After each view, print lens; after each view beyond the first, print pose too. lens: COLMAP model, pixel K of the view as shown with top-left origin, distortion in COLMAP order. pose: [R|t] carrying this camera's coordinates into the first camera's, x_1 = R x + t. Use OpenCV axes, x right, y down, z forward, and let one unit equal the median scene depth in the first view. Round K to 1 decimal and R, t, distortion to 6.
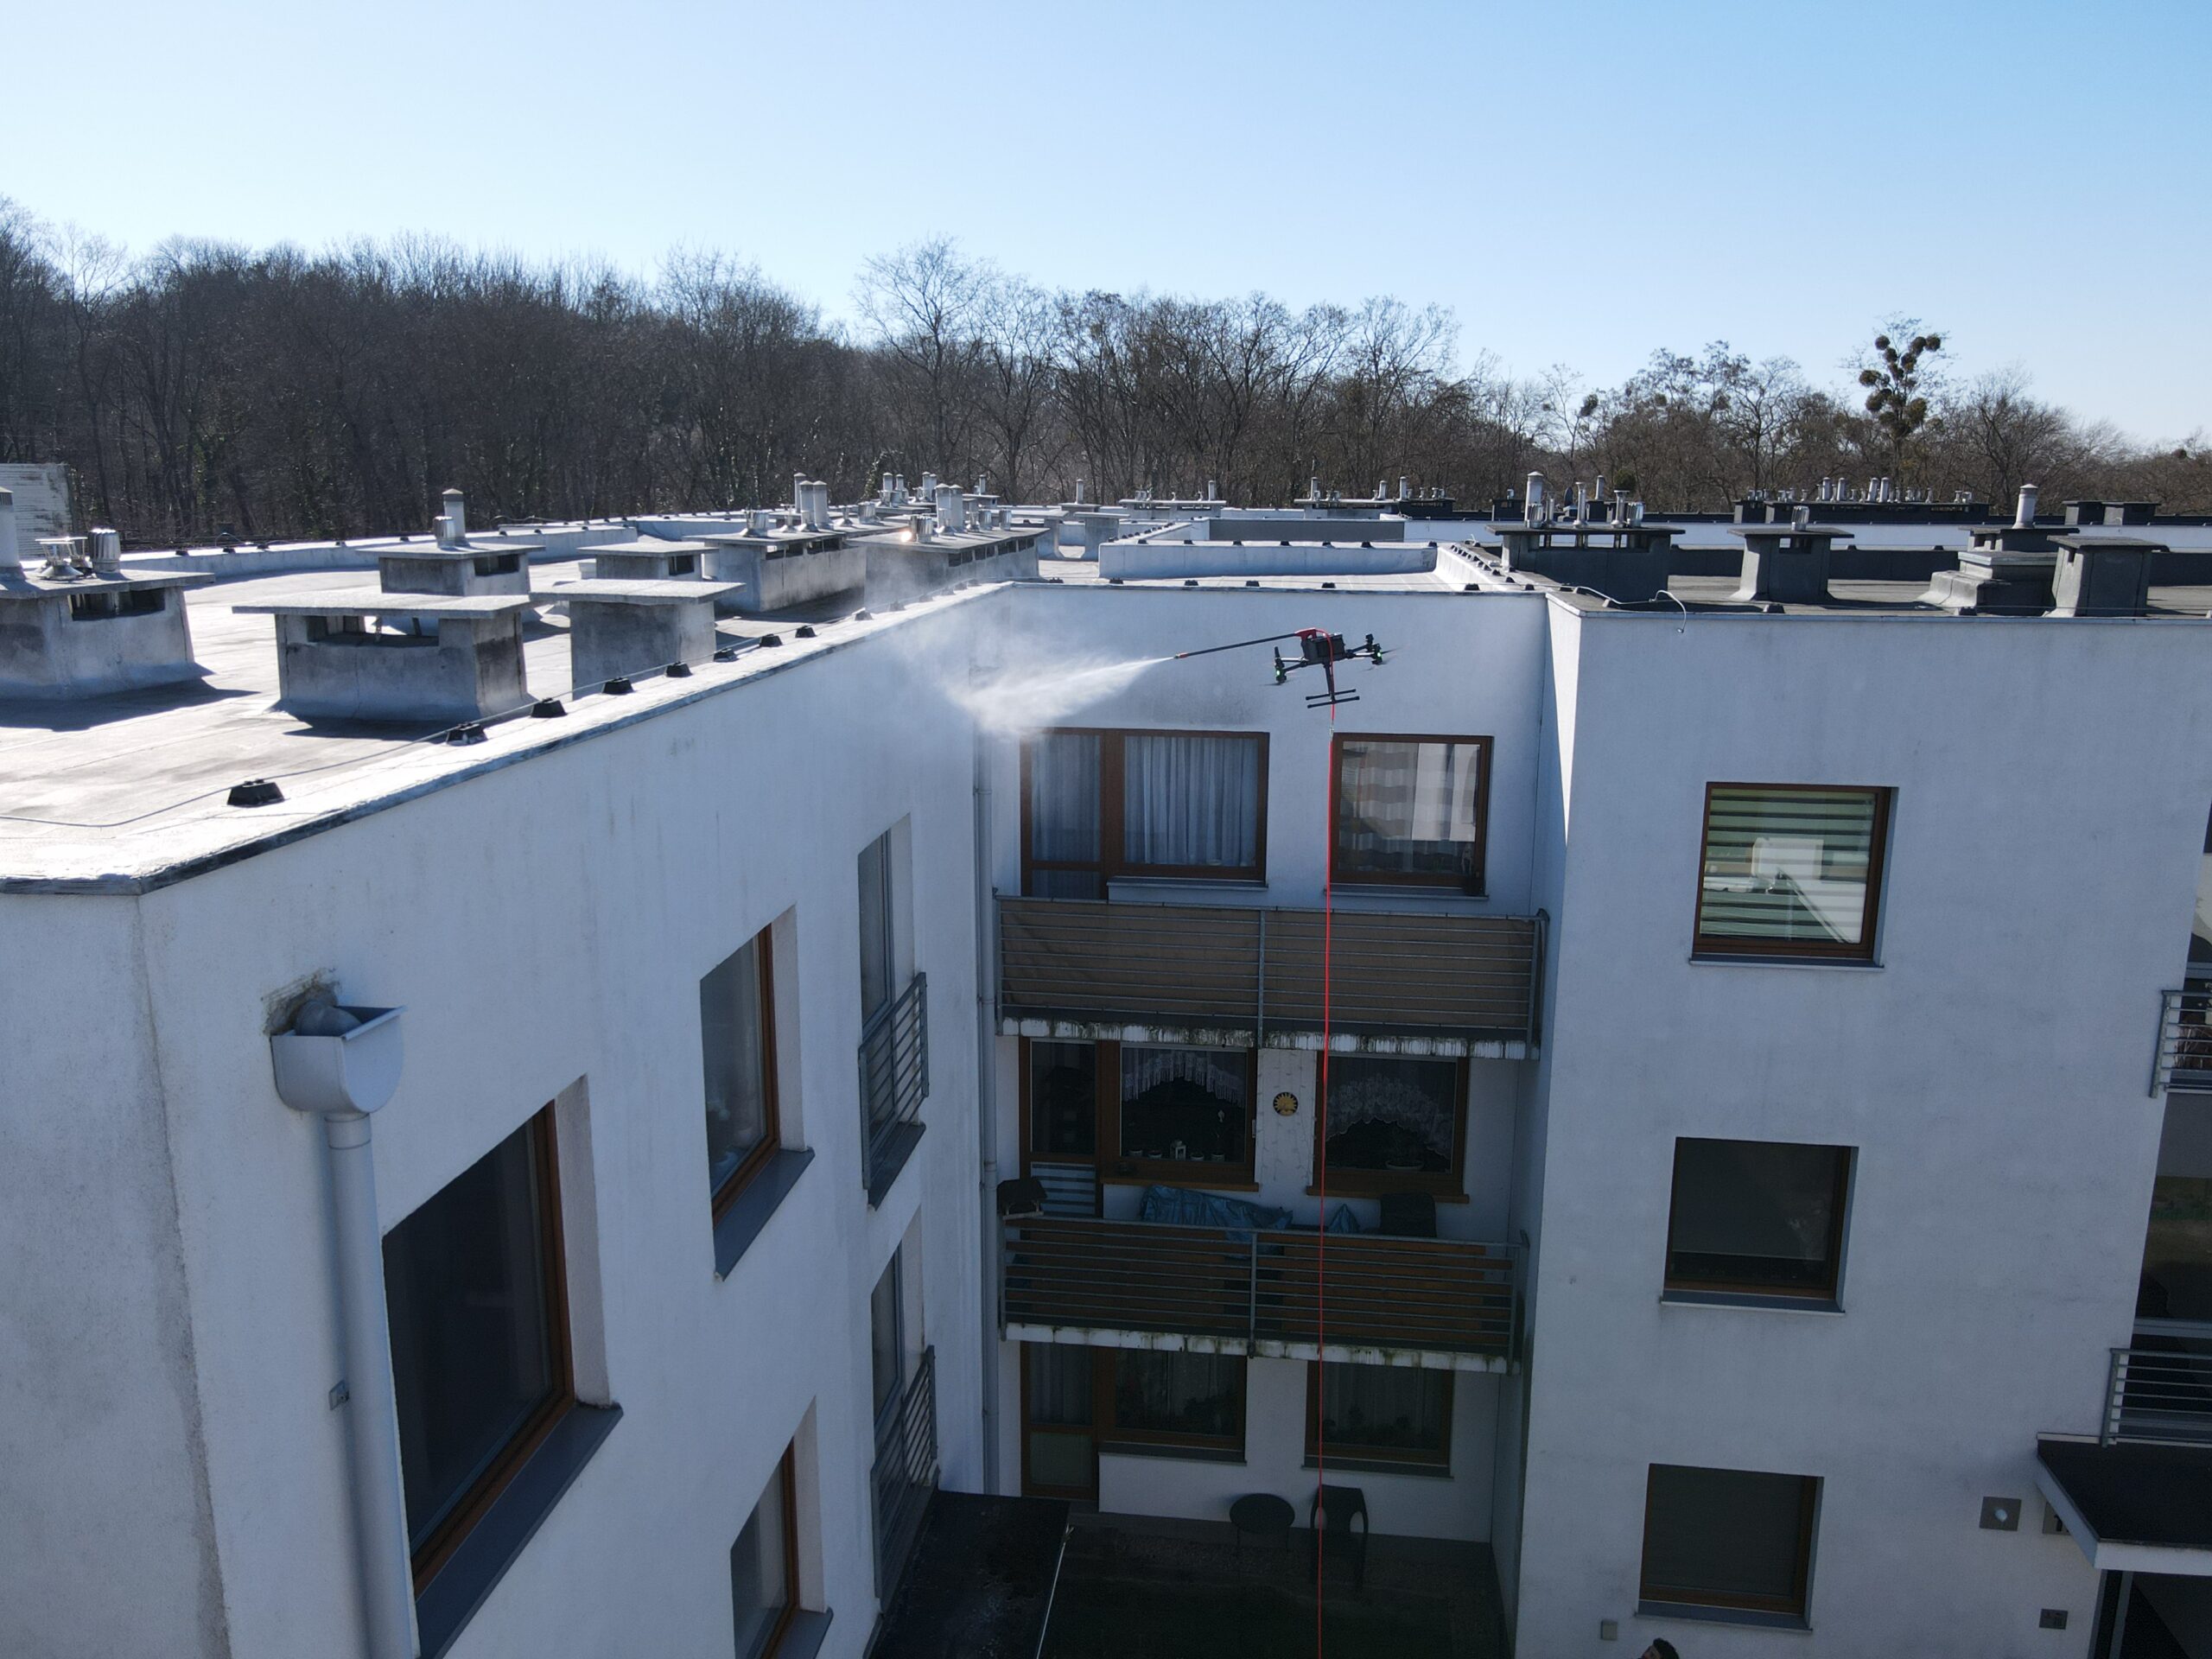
lens RADIAL K [[1625.3, 0, 1119.2], [0, 1625.3, 837.0], [0, 0, 1]] dist [-0.003360, 0.012233]
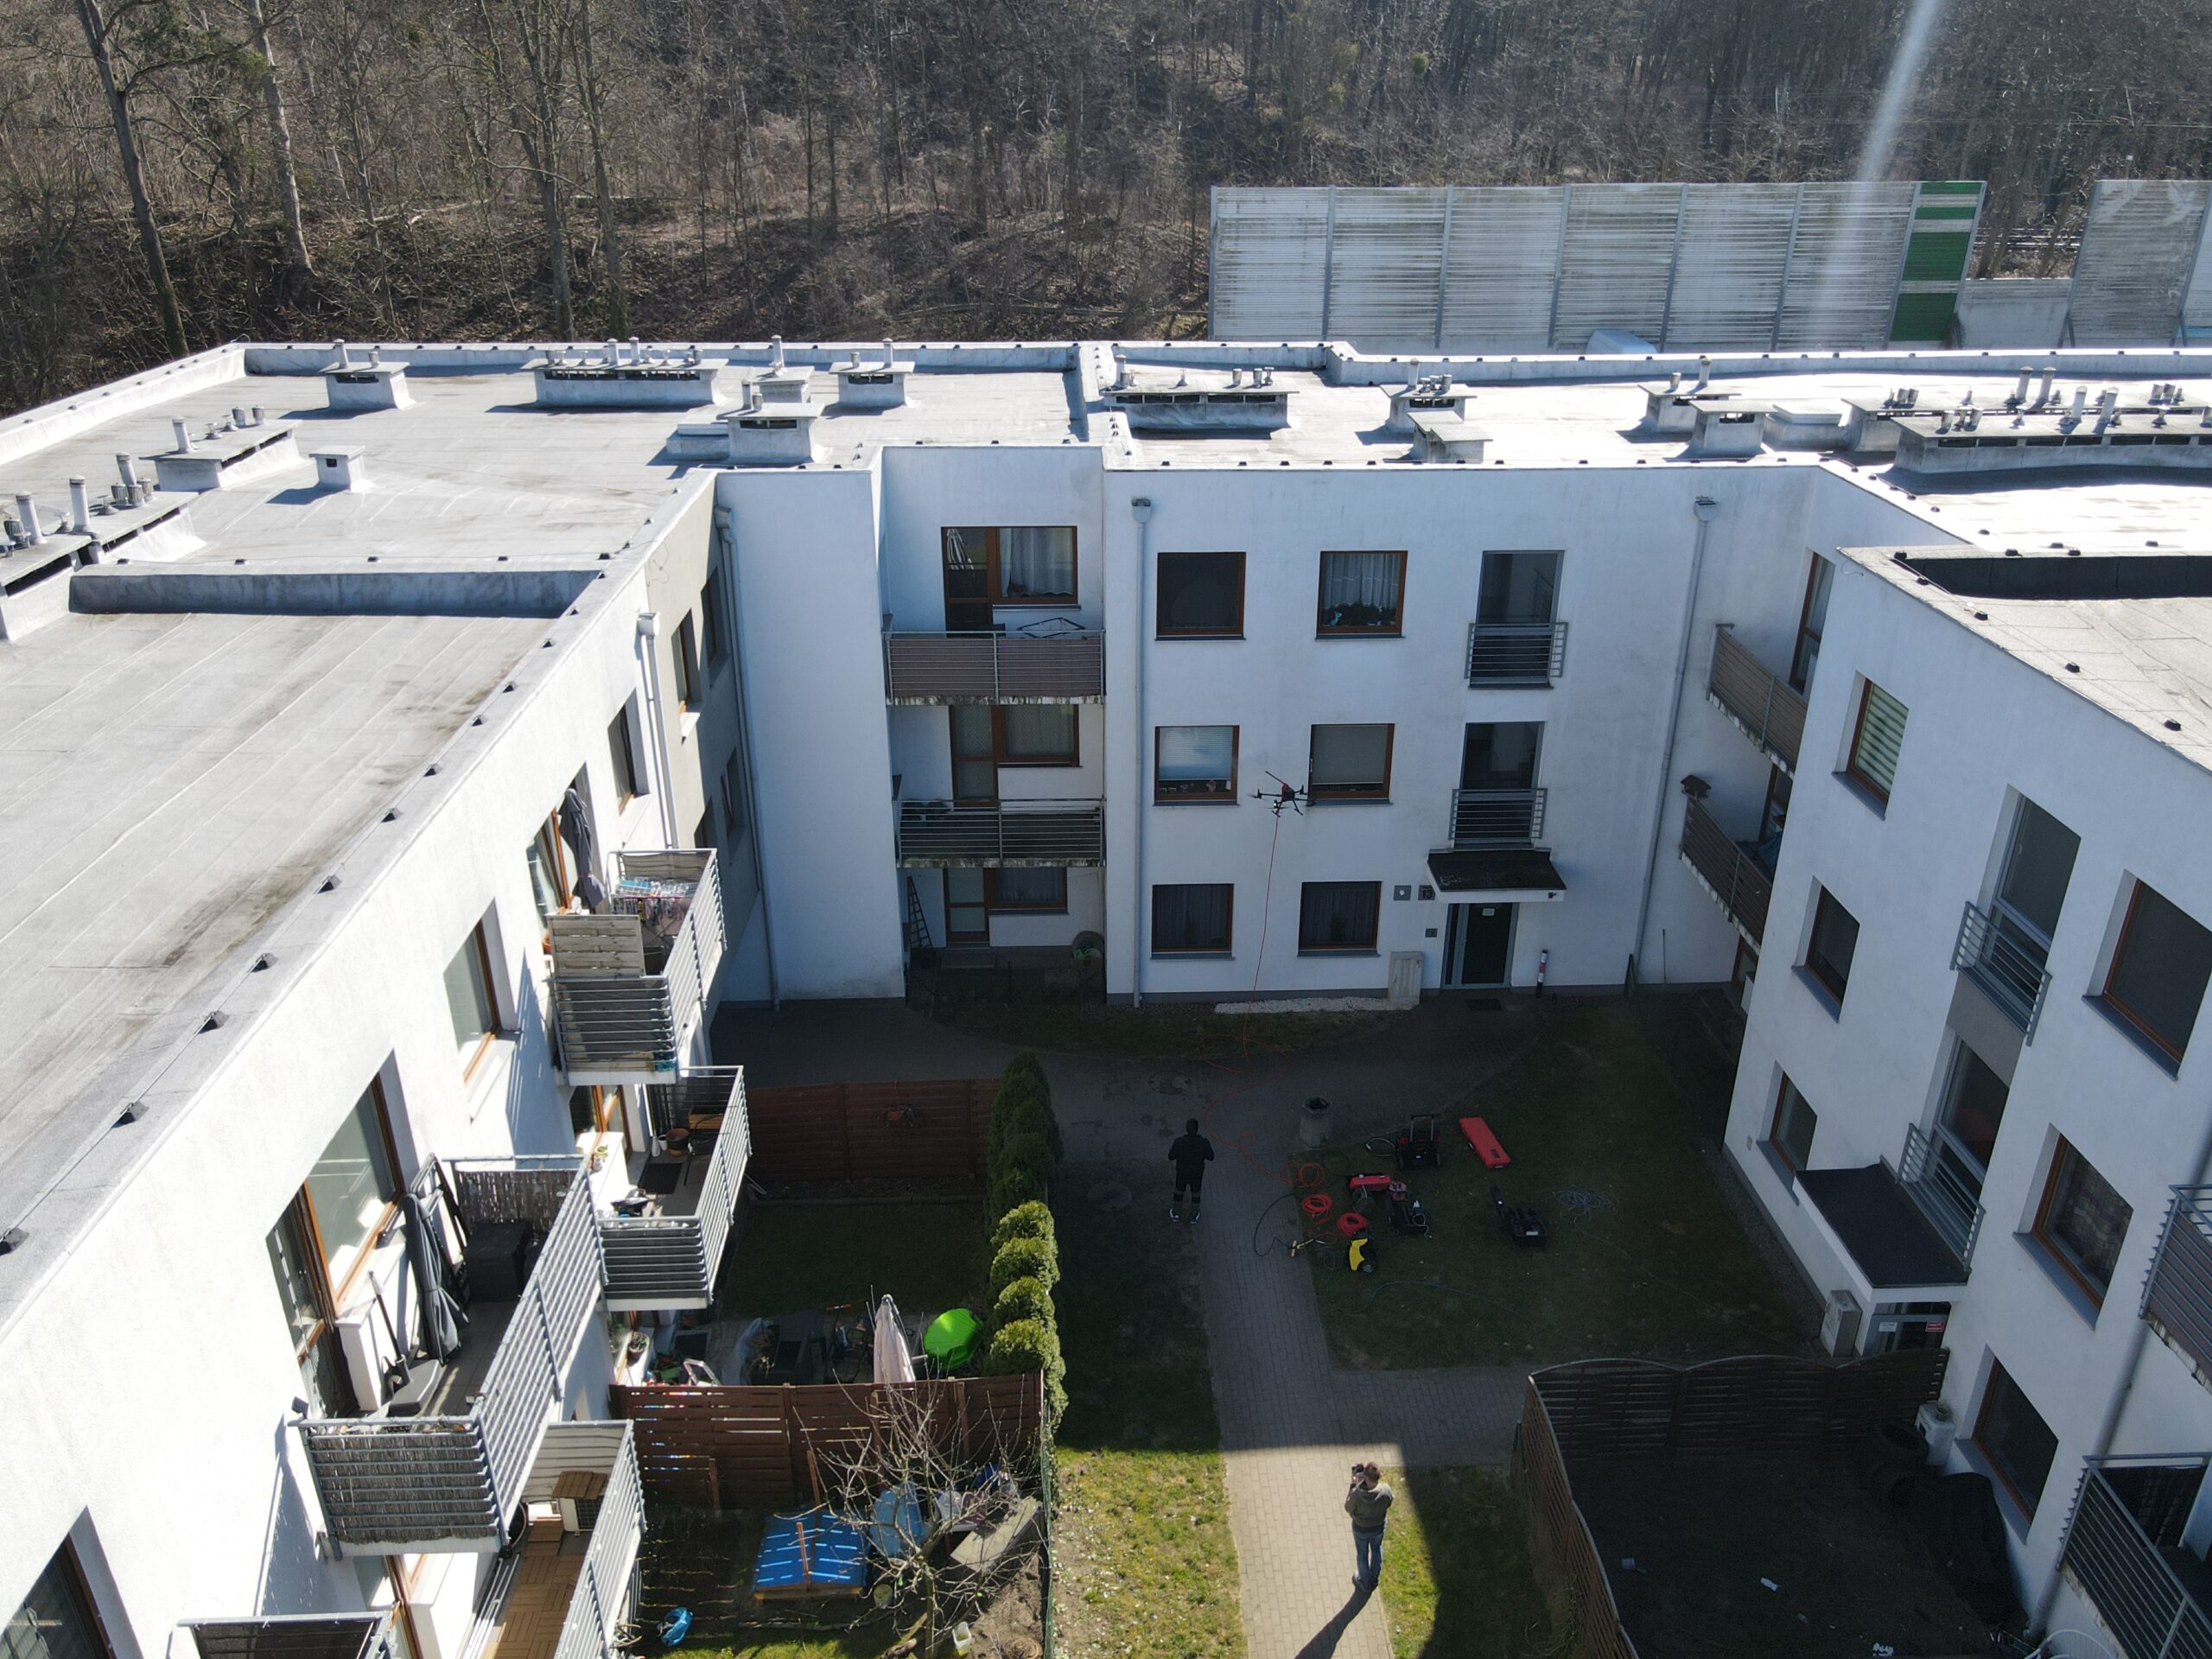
lens RADIAL K [[1602.9, 0, 1143.0], [0, 1602.9, 830.1], [0, 0, 1]] dist [0.005223, -0.002844]
pose [[0.170519, 0.413986, -0.894169, 1.490563], [-0.217568, 0.900881, 0.375603, -0.288499], [0.961034, 0.130495, 0.243688, -0.060372]]
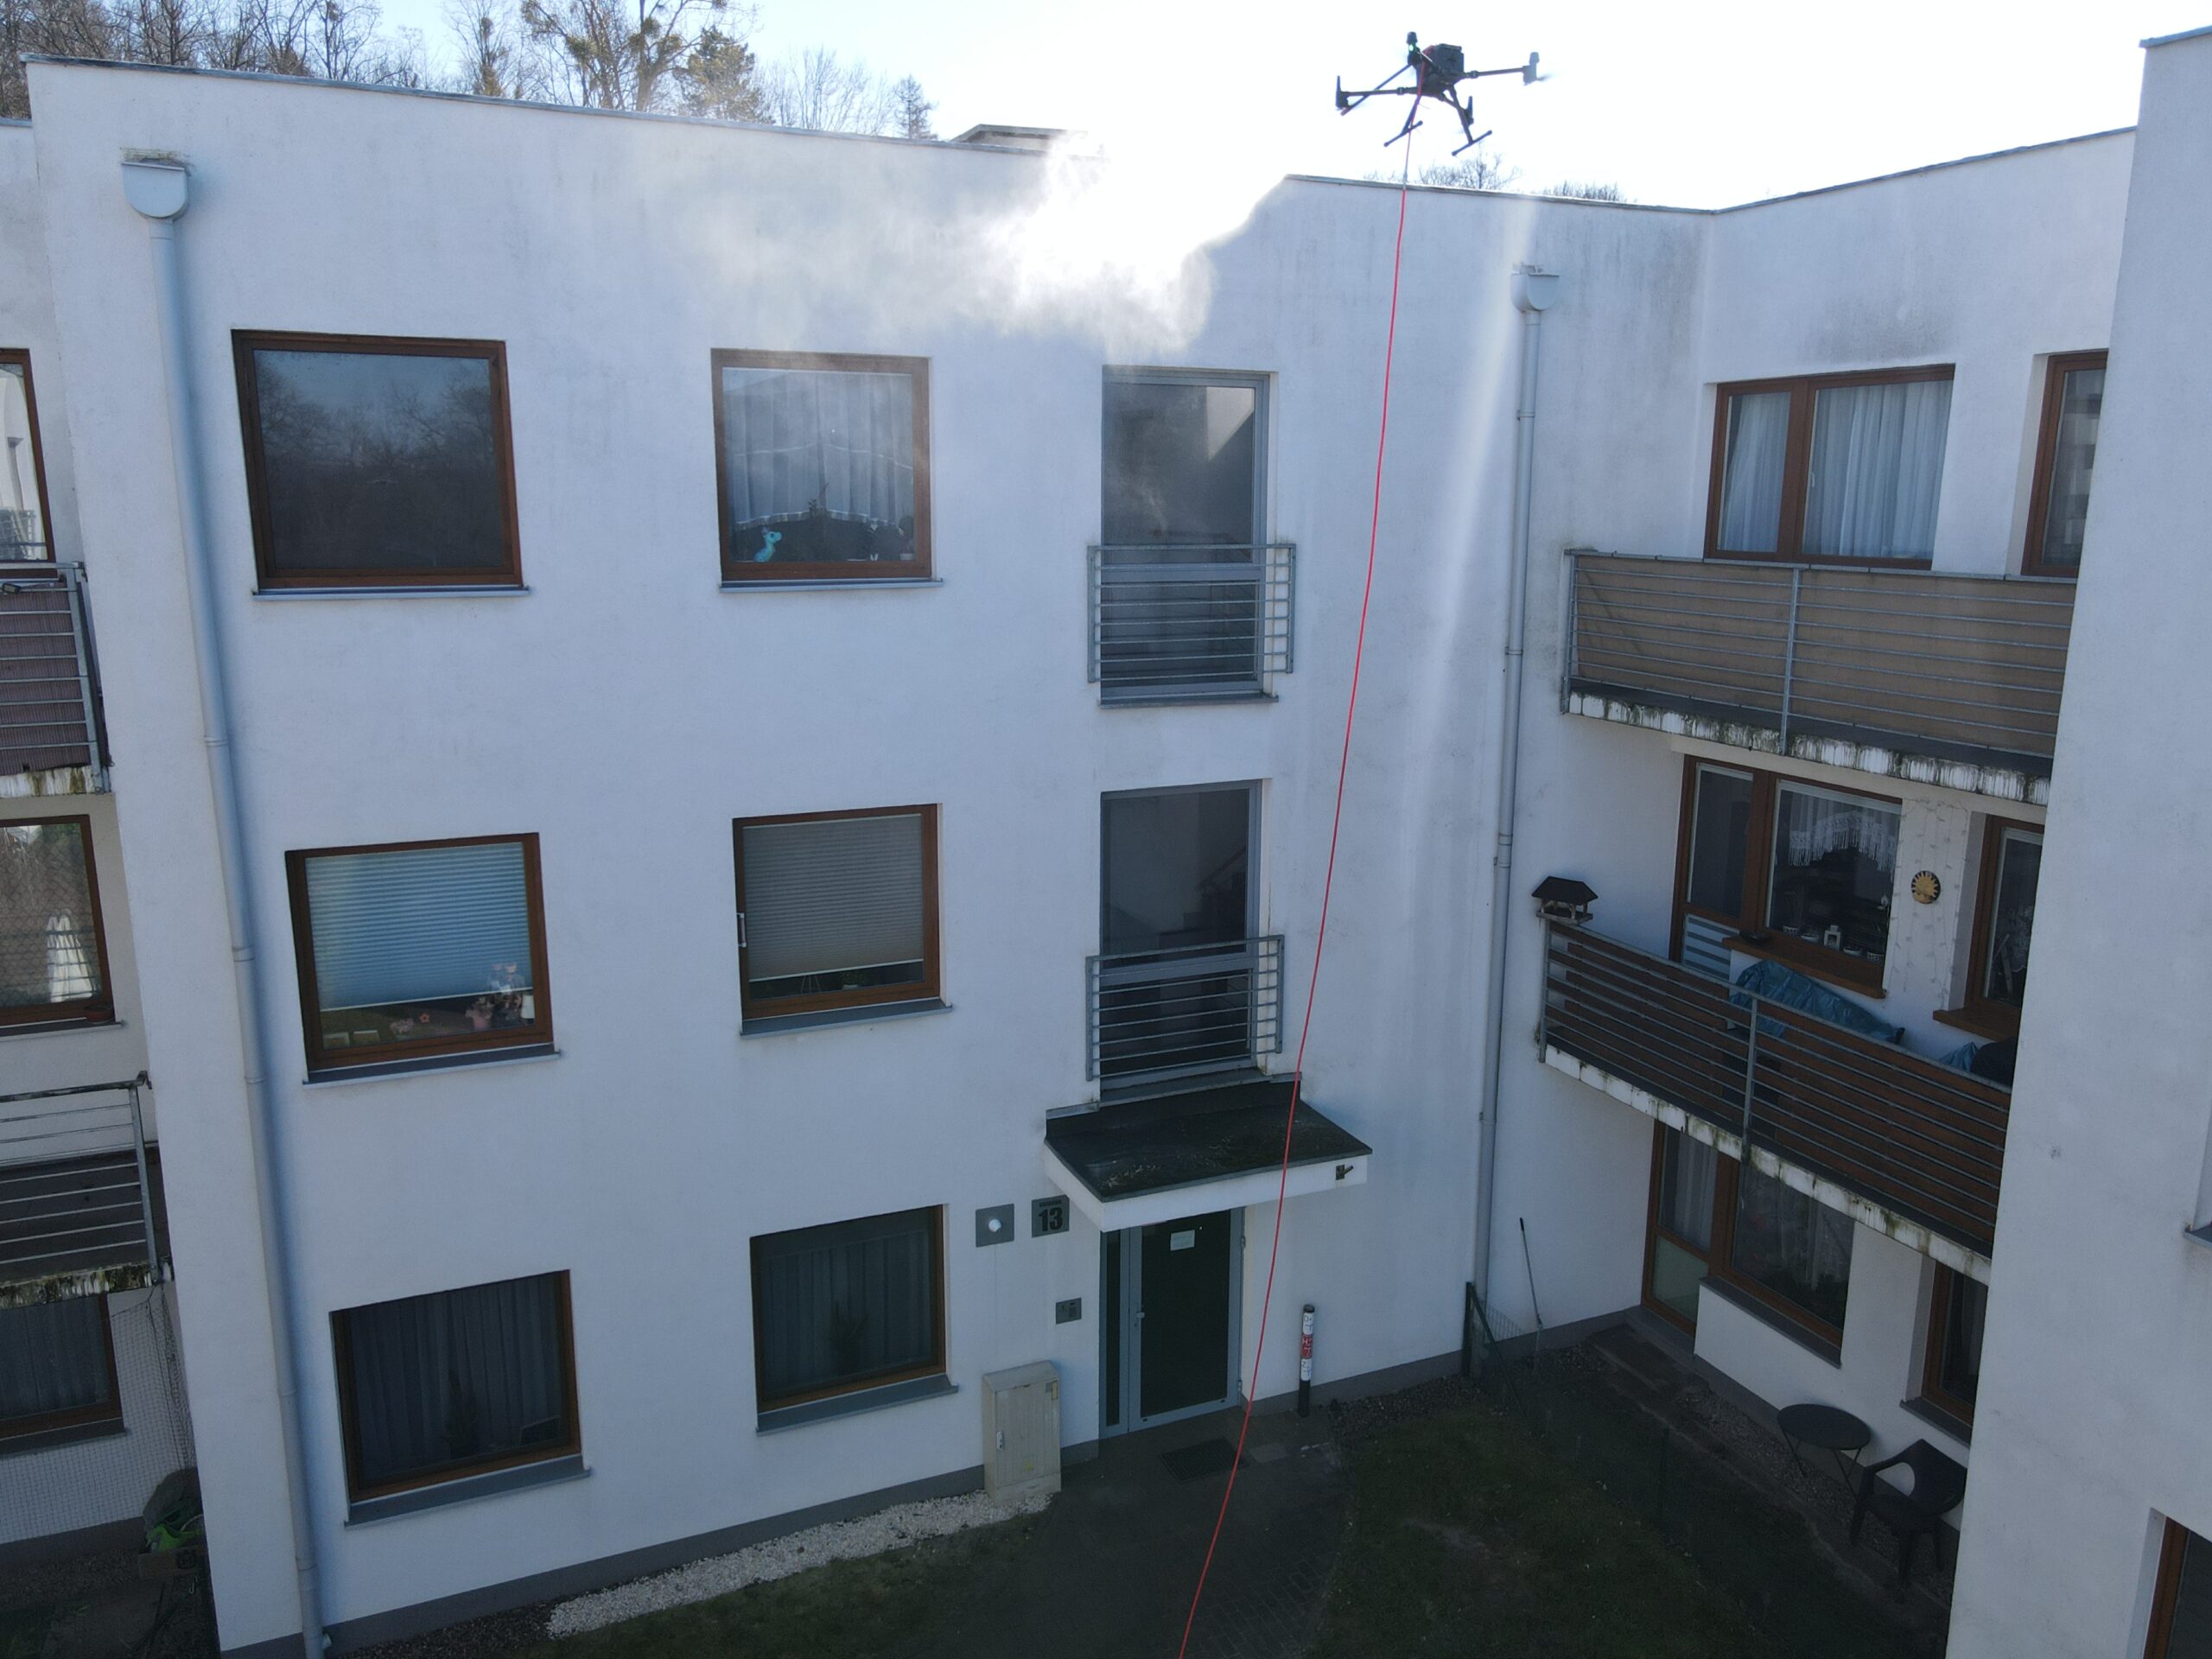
lens RADIAL K [[1625.3, 0, 1119.2], [0, 1625.3, 837.0], [0, 0, 1]] dist [-0.003360, 0.012233]
pose [[0.507466, 0.179591, -0.842749, 0.556536], [-0.188223, 0.977524, 0.094972, 0.146104], [0.840863, 0.110430, 0.529863, 0.308692]]
